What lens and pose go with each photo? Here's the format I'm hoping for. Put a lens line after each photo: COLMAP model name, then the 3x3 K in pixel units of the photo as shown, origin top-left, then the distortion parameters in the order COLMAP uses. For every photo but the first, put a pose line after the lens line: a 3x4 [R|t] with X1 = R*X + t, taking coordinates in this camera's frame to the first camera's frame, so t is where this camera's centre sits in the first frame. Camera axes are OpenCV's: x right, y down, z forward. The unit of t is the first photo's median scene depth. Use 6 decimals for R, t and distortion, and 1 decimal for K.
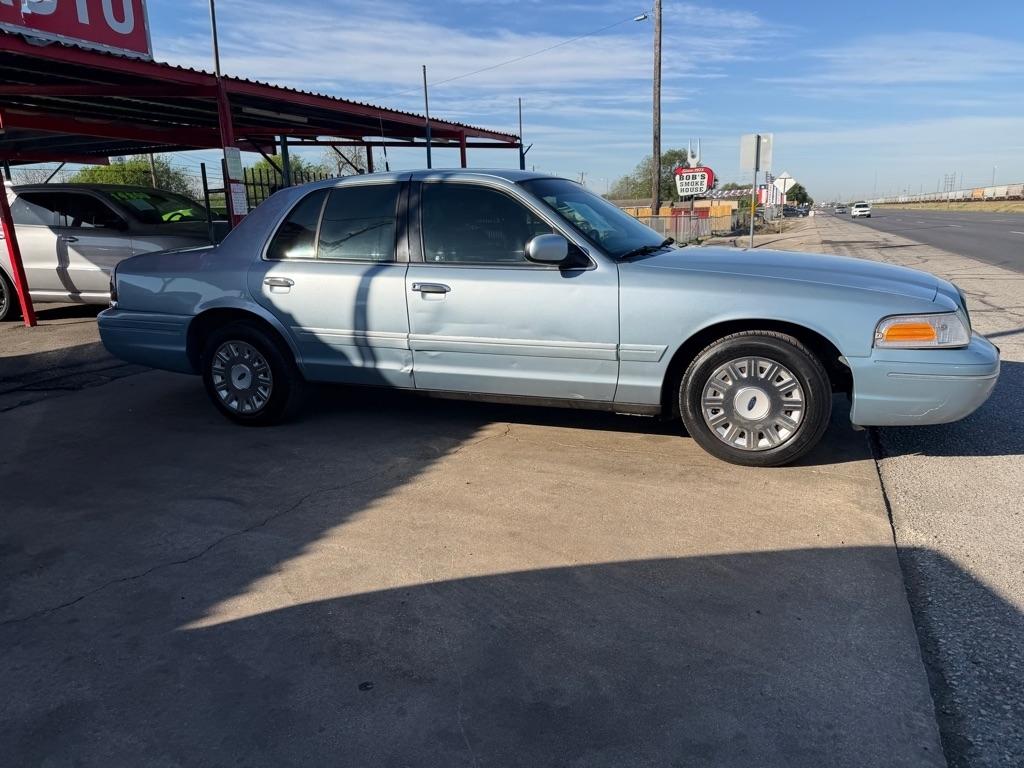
lens RADIAL K [[724.1, 0, 515.8], [0, 724.1, 389.0], [0, 0, 1]] dist [0.028459, -0.036810]
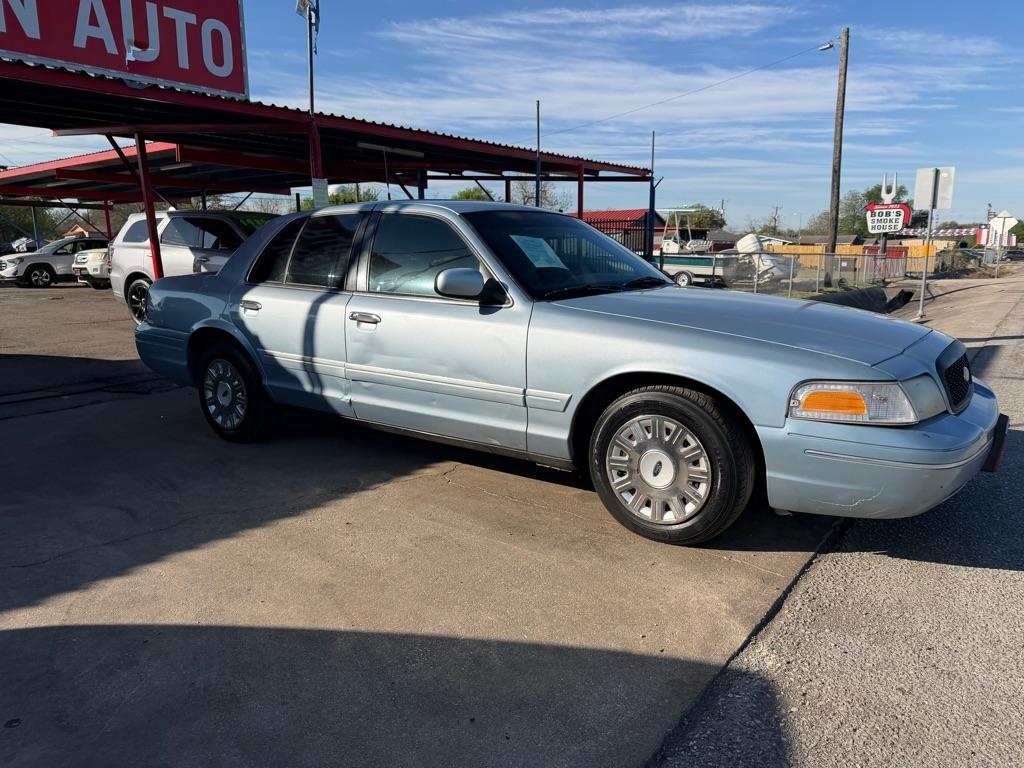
lens RADIAL K [[724.1, 0, 513.6], [0, 724.1, 383.9], [0, 0, 1]] dist [0.028459, -0.036810]
pose [[0.967033, 0.072534, -0.244102, 0.302611], [-0.084504, 0.995663, -0.038913, -0.027568], [0.240221, 0.058258, 0.968968, 0.095551]]
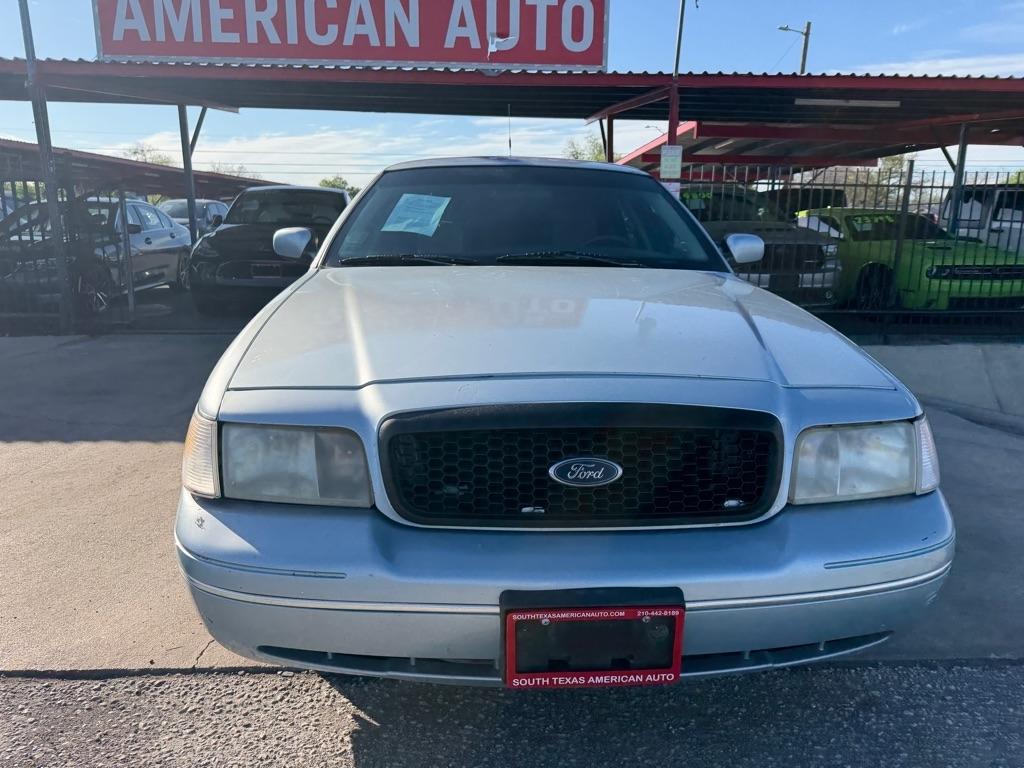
lens RADIAL K [[723.0, 0, 515.9], [0, 723.0, 385.0], [0, 0, 1]] dist [0.029791, -0.038464]
pose [[0.416330, 0.228590, -0.880009, 0.849082], [-0.237220, 0.961665, 0.137572, -0.185099], [0.877722, 0.151480, 0.454596, 0.740216]]
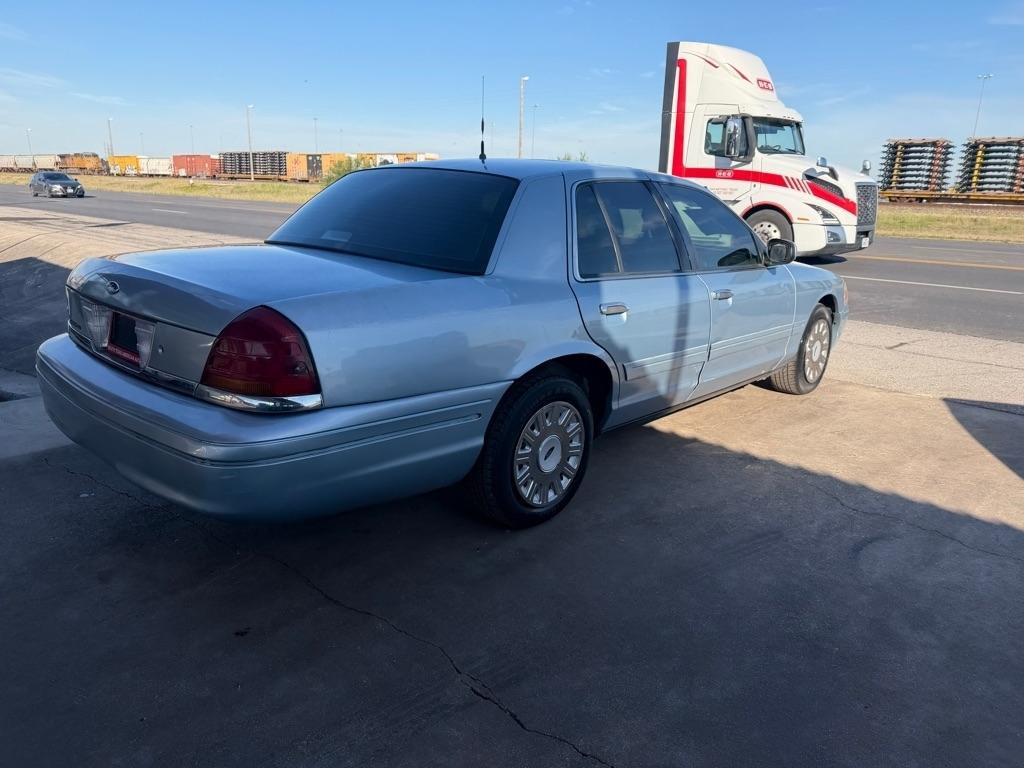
lens RADIAL K [[723.0, 0, 515.0], [0, 723.0, 386.0], [0, 0, 1]] dist [0.029791, -0.038464]
pose [[0.361067, -0.201362, 0.910540, -1.083579], [0.170195, 0.974239, 0.147960, -0.201439], [-0.916877, 0.101546, 0.386037, 0.832427]]
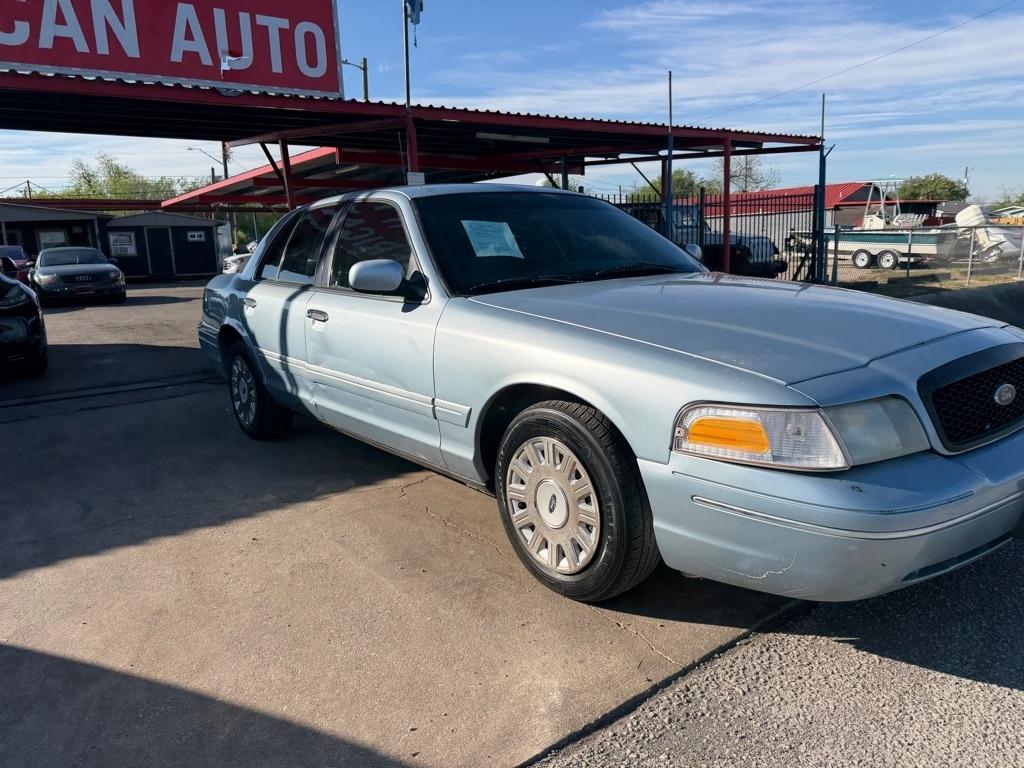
lens RADIAL K [[723.0, 0, 514.3], [0, 723.0, 377.3], [0, 0, 1]] dist [0.029791, -0.038464]
pose [[0.861180, 0.088902, -0.500465, 0.526495], [-0.105405, 0.994418, -0.004730, -0.078521], [0.497251, 0.056825, 0.865744, 0.310753]]
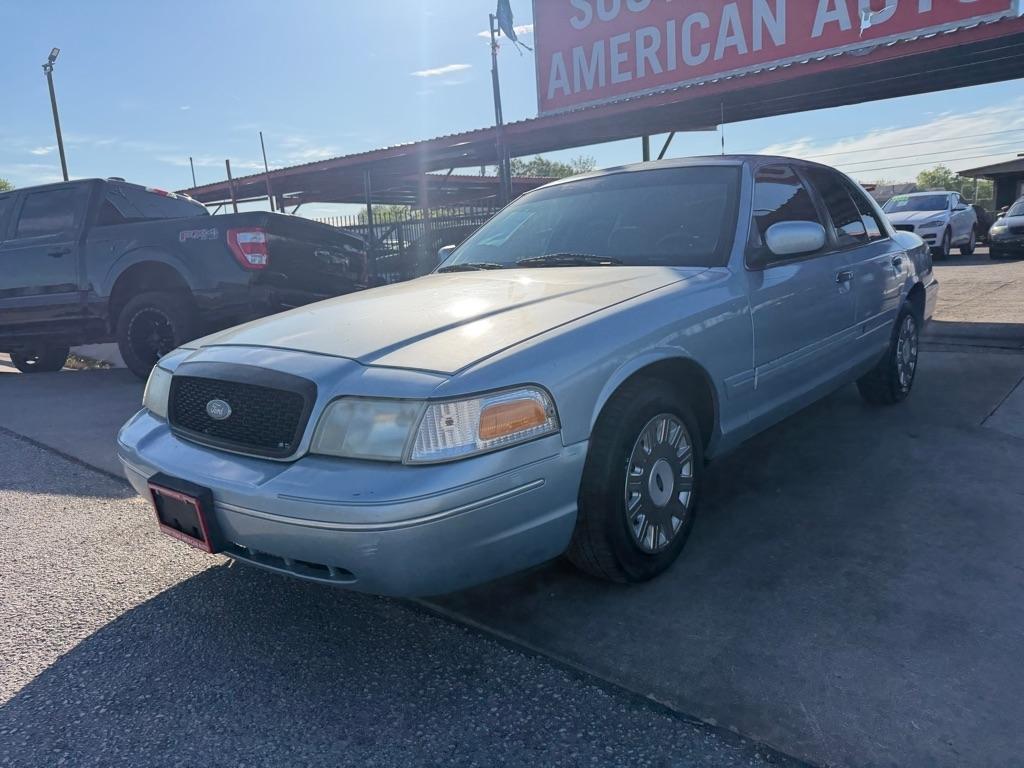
lens RADIAL K [[723.0, 0, 521.1], [0, 723.0, 371.2], [0, 0, 1]] dist [0.029791, -0.038464]
pose [[-0.320562, 0.210397, -0.923566, 0.975161], [-0.151837, 0.950998, 0.269347, -0.305068], [0.934979, 0.226573, -0.272908, 1.272169]]
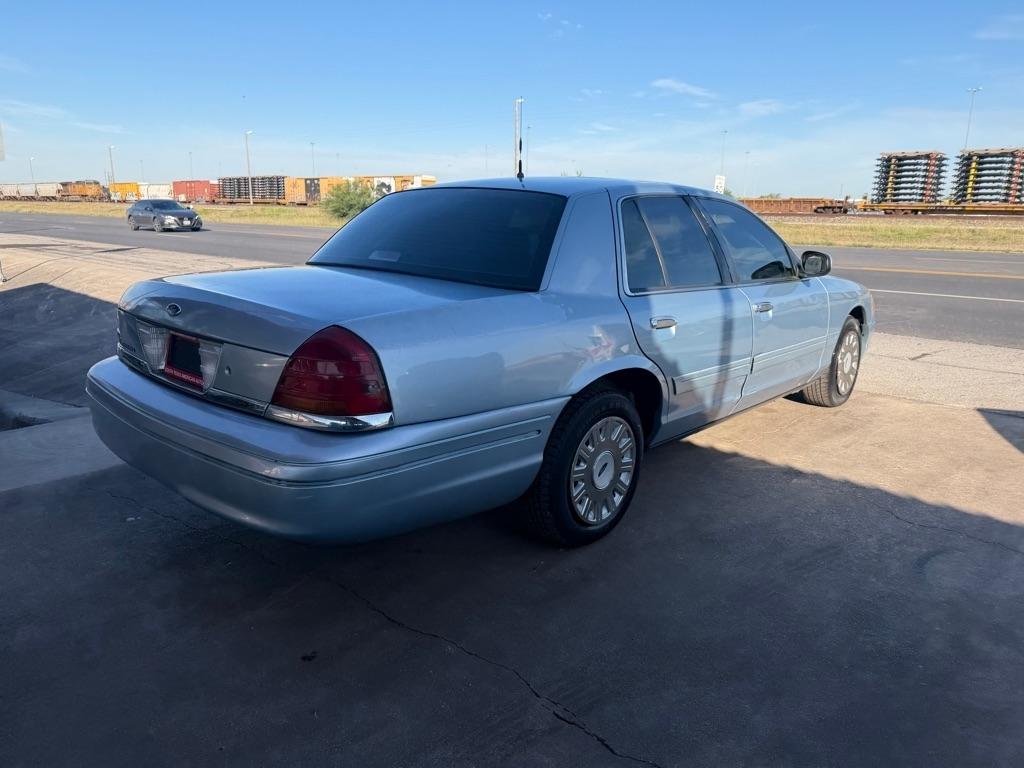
lens RADIAL K [[723.0, 0, 505.9], [0, 723.0, 376.3], [0, 0, 1]] dist [0.029791, -0.038464]
pose [[0.366360, -0.172666, 0.914312, -1.099905], [0.186465, 0.976322, 0.109661, -0.209560], [-0.911598, 0.130312, 0.389881, 0.884772]]
